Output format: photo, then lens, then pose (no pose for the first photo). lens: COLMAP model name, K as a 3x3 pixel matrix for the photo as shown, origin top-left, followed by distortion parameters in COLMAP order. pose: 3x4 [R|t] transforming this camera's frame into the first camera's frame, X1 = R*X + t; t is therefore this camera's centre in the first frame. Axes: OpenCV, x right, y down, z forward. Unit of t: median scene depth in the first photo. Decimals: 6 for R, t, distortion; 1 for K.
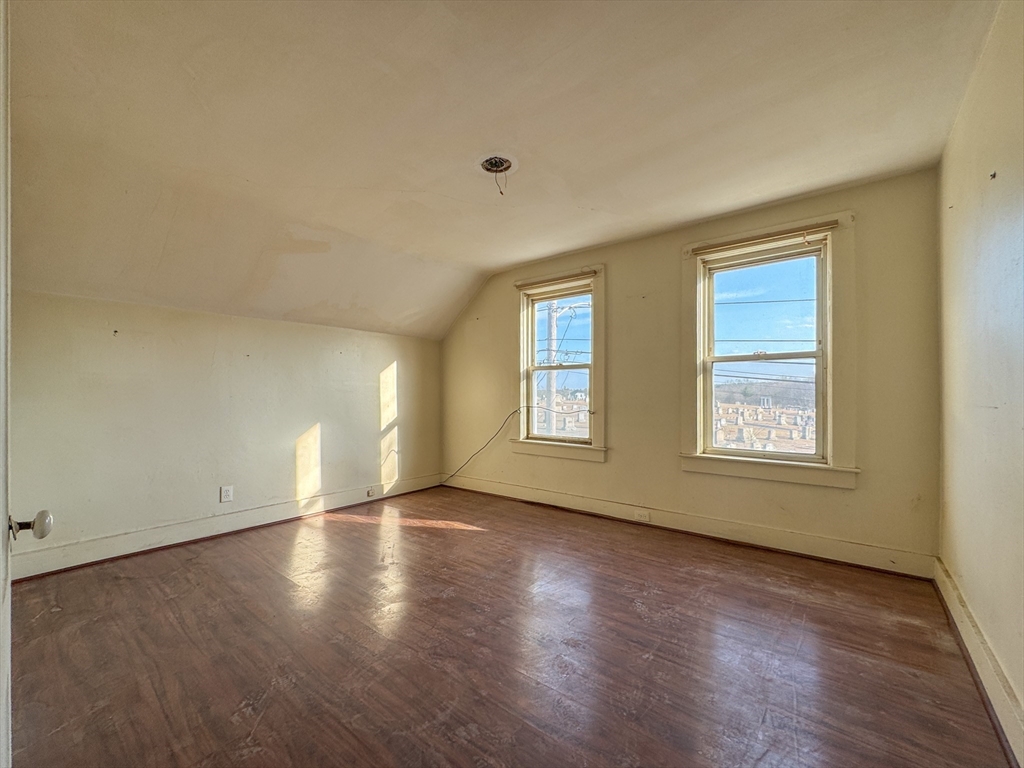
lens RADIAL K [[423.1, 0, 512.0], [0, 423.1, 384.0], [0, 0, 1]] dist [-0.001520, -0.000151]
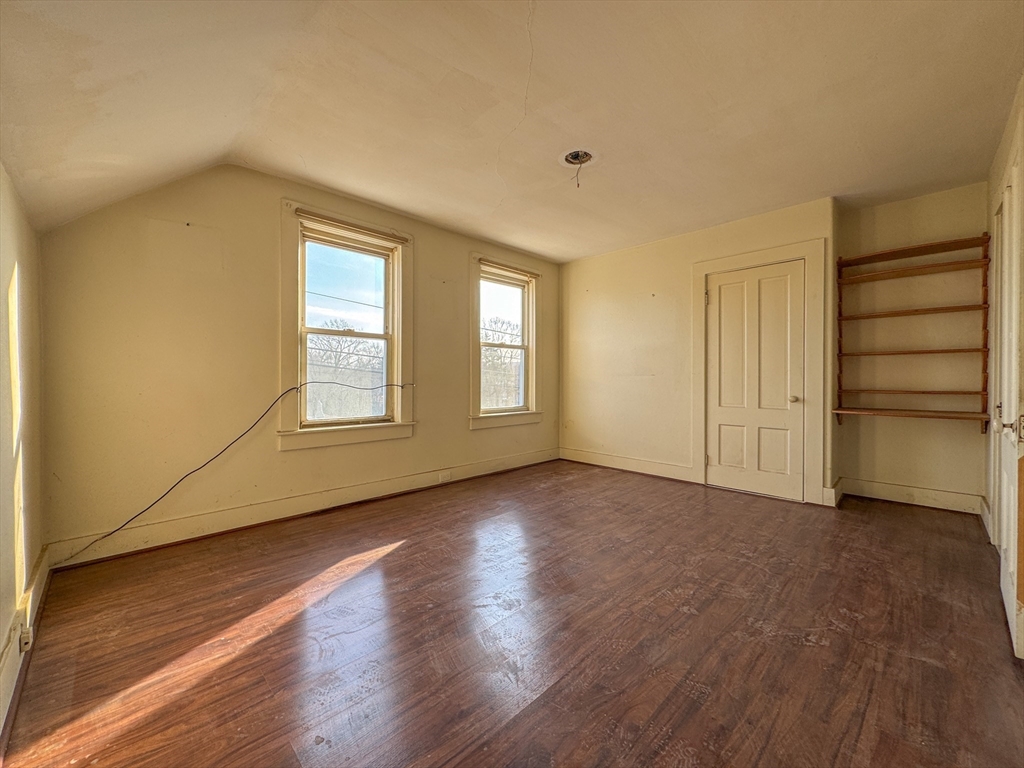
lens RADIAL K [[407.5, 0, 511.0], [0, 407.5, 377.2], [0, 0, 1]] dist [-0.001172, 0.000203]
pose [[0.108555, 0.005255, 0.994077, -0.782214], [-0.029490, 0.999563, -0.002064, 0.044734], [-0.993653, -0.029092, 0.108663, 0.740981]]
